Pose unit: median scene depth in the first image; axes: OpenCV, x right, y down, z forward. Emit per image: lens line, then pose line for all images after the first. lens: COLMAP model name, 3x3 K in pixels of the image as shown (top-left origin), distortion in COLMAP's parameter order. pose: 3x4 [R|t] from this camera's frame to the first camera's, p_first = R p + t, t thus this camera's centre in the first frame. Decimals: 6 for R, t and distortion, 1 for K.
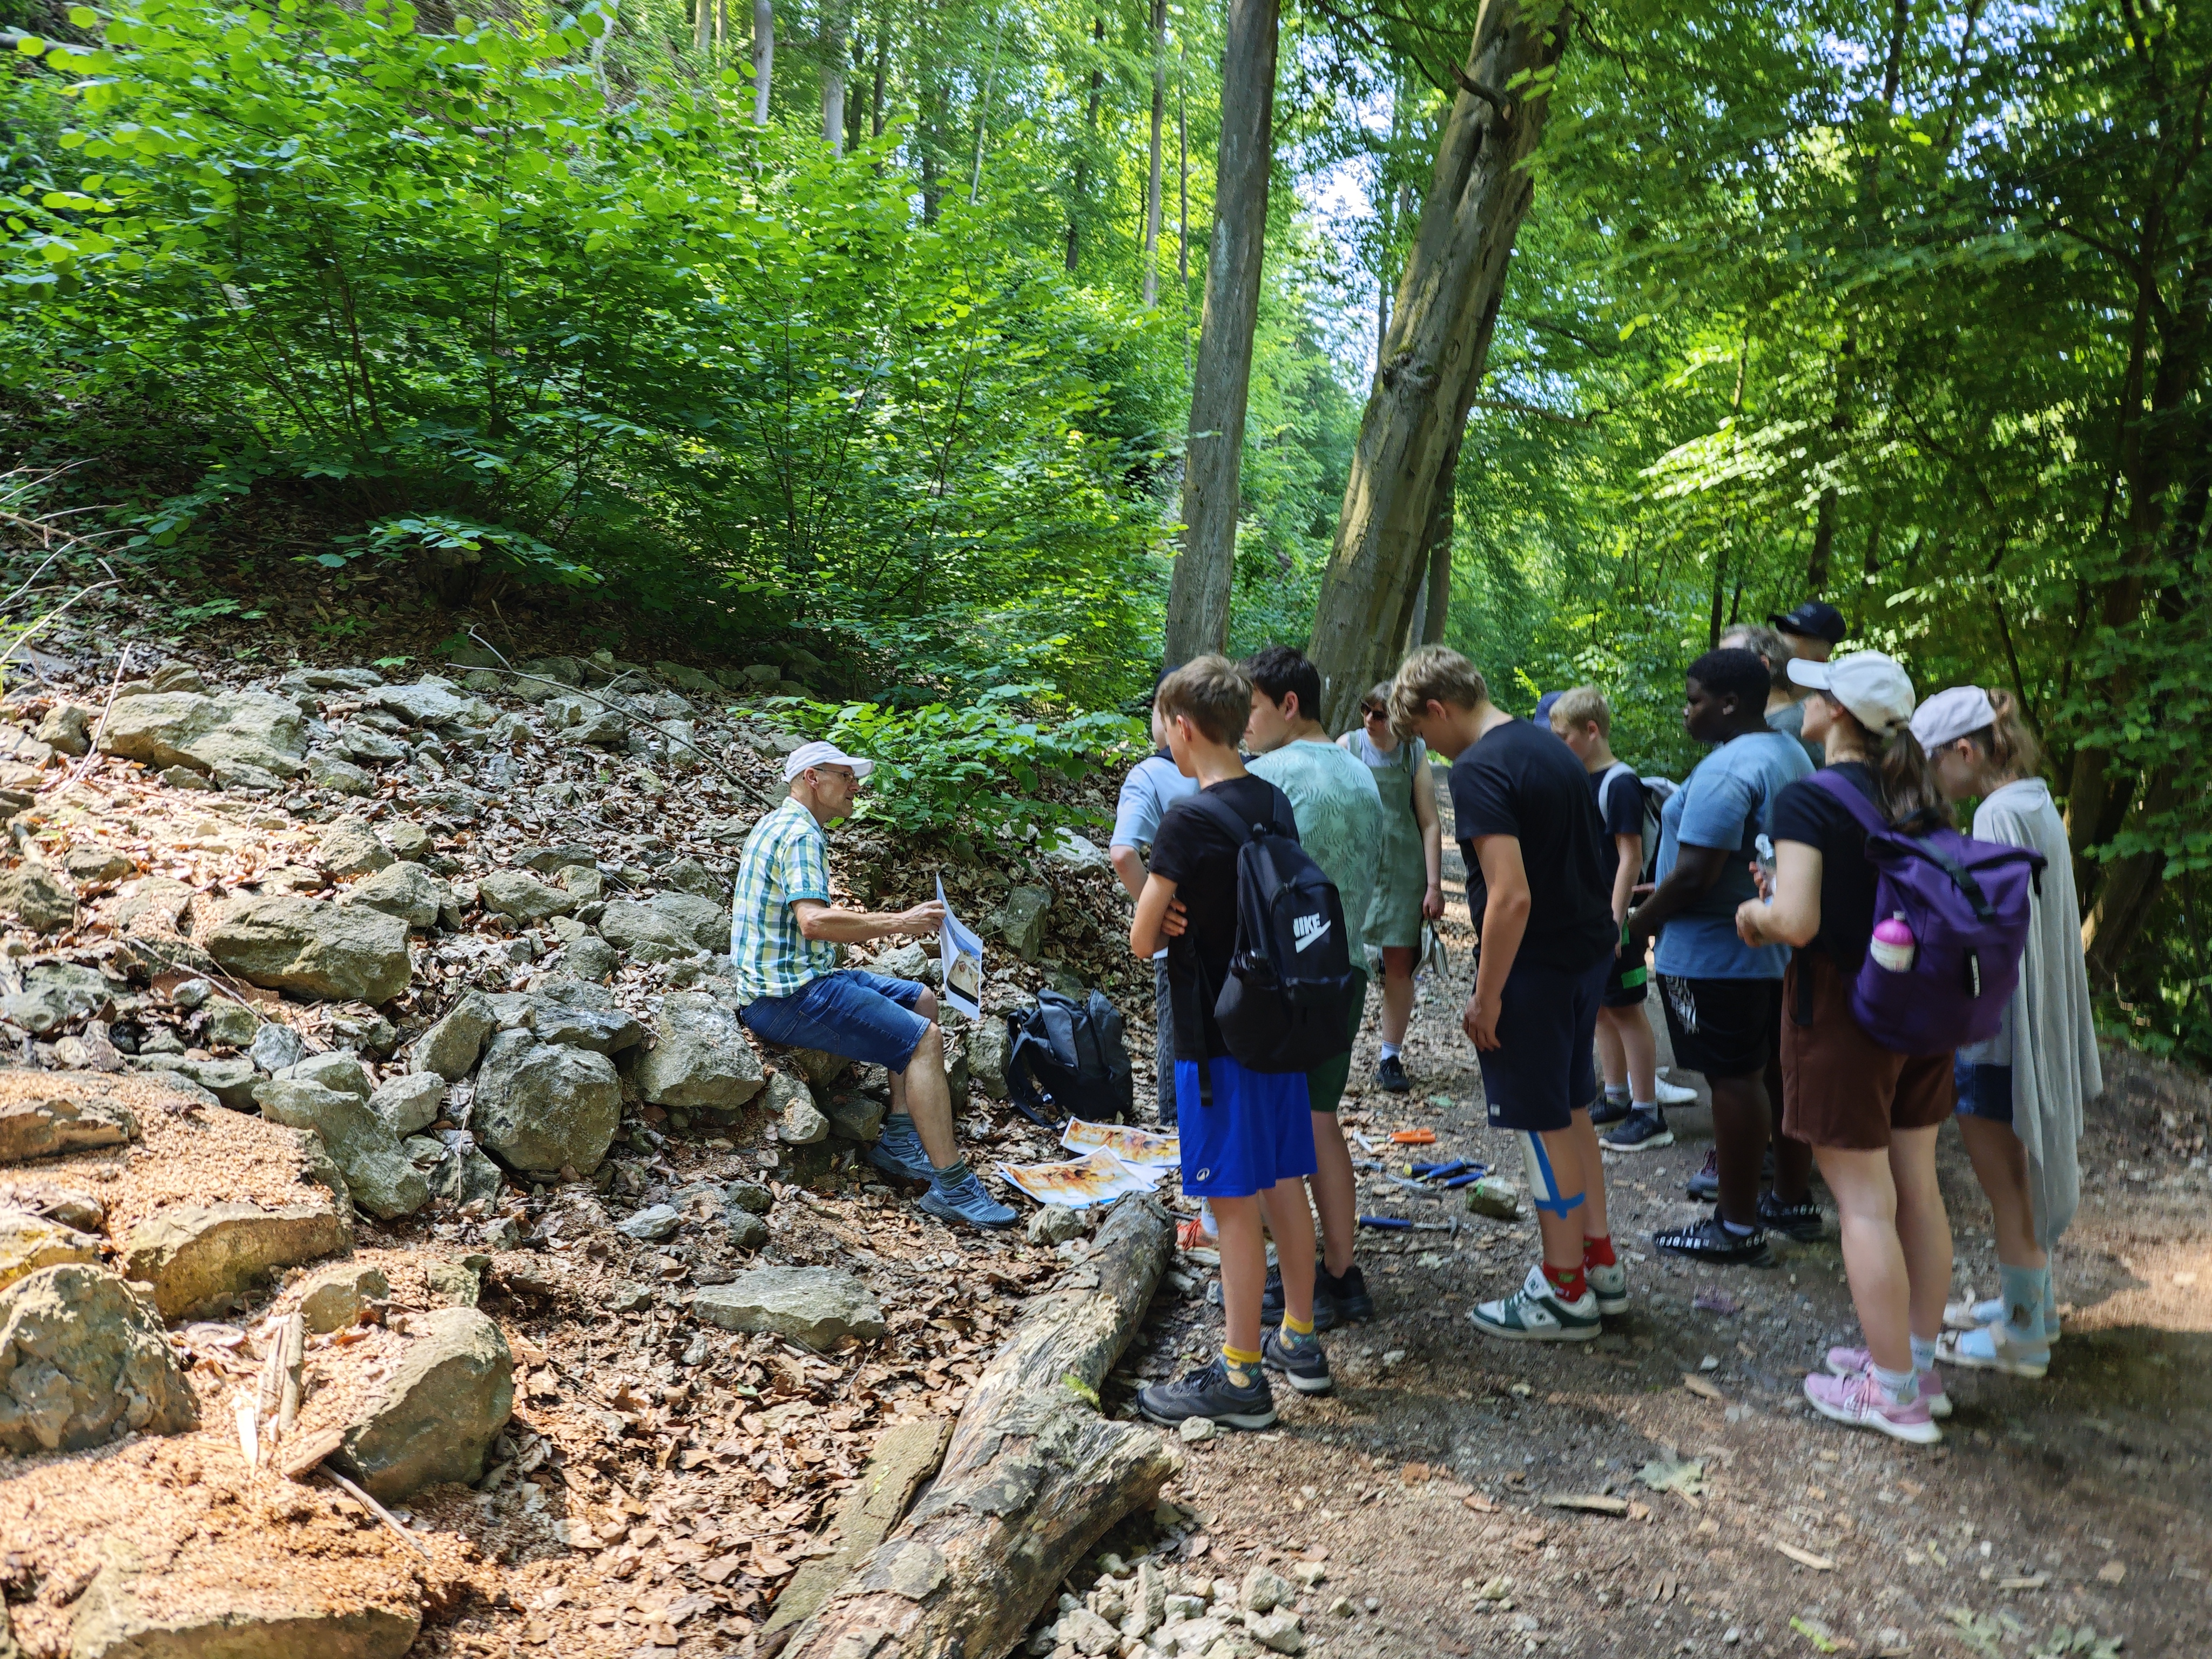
lens RADIAL K [[1580.1, 0, 1106.0], [0, 1580.1, 829.5], [0, 0, 1]] dist [0.005253, 0.003693]
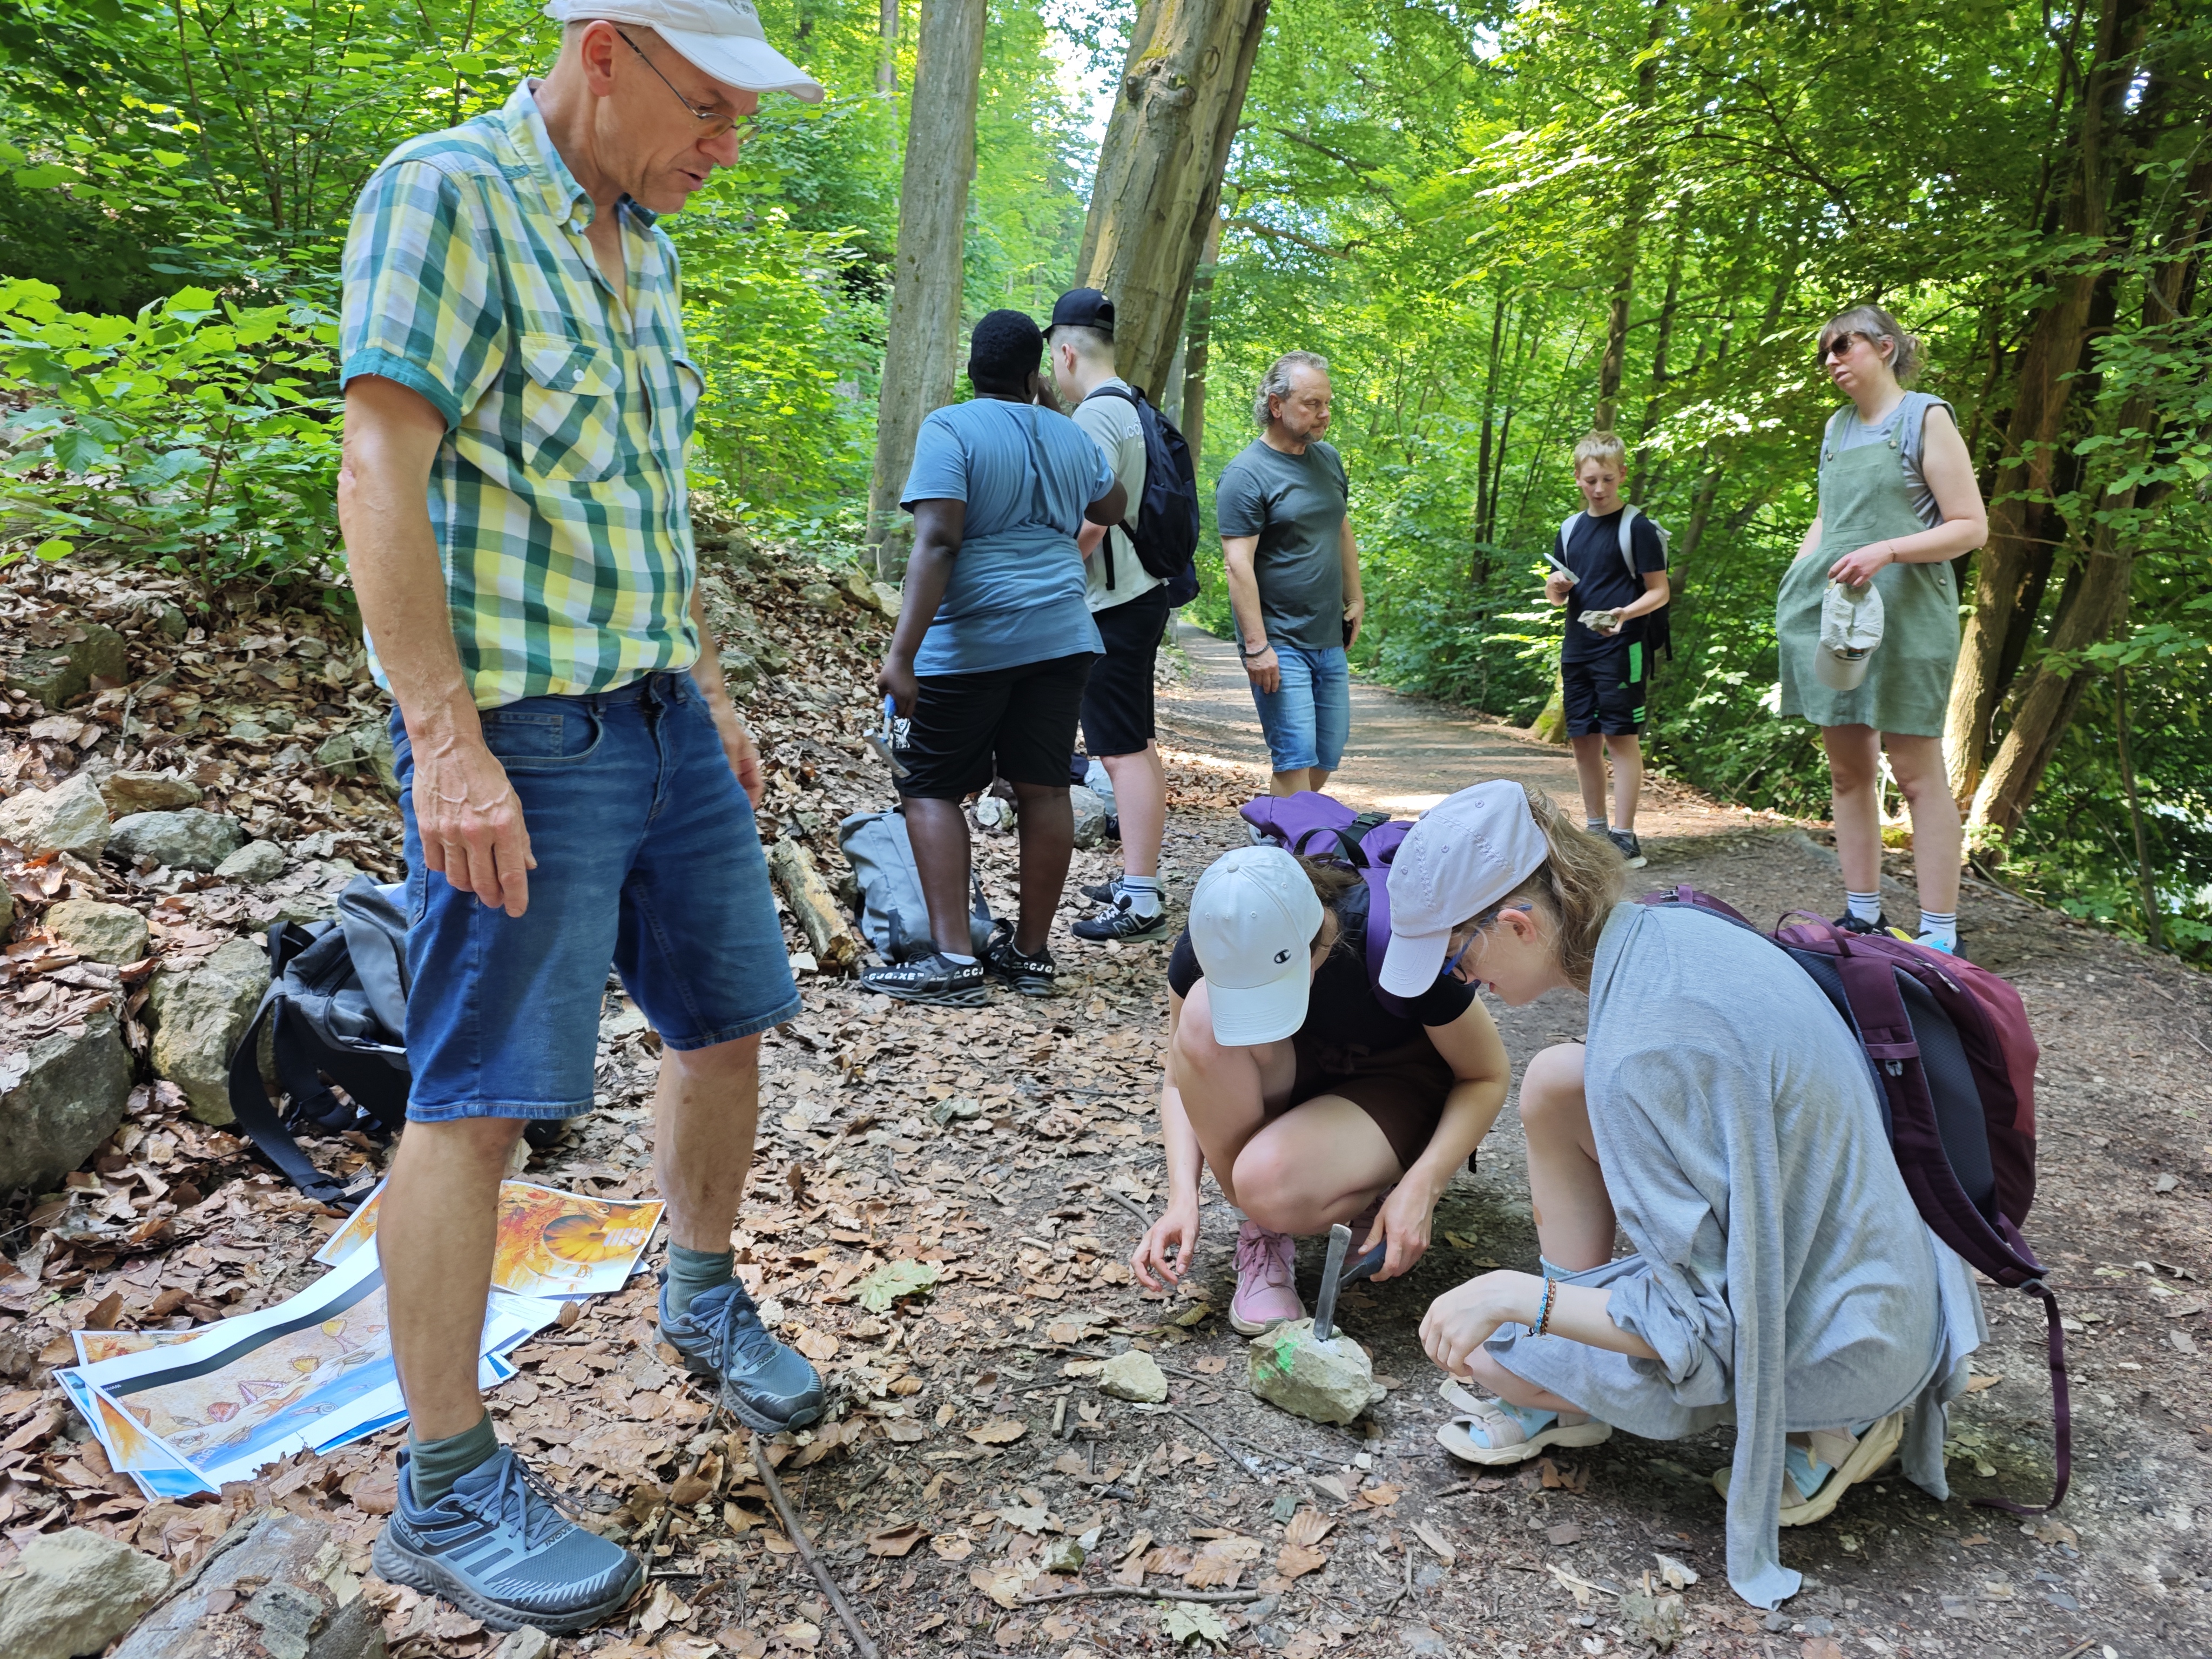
lens RADIAL K [[1580.1, 0, 1106.0], [0, 1580.1, 829.5], [0, 0, 1]] dist [0.005253, 0.003693]
pose [[0.988277, -0.017773, 0.151633, 0.034390], [0.004023, 0.995888, 0.090505, 0.015545], [-0.152618, -0.088833, 0.984285, 0.168210]]
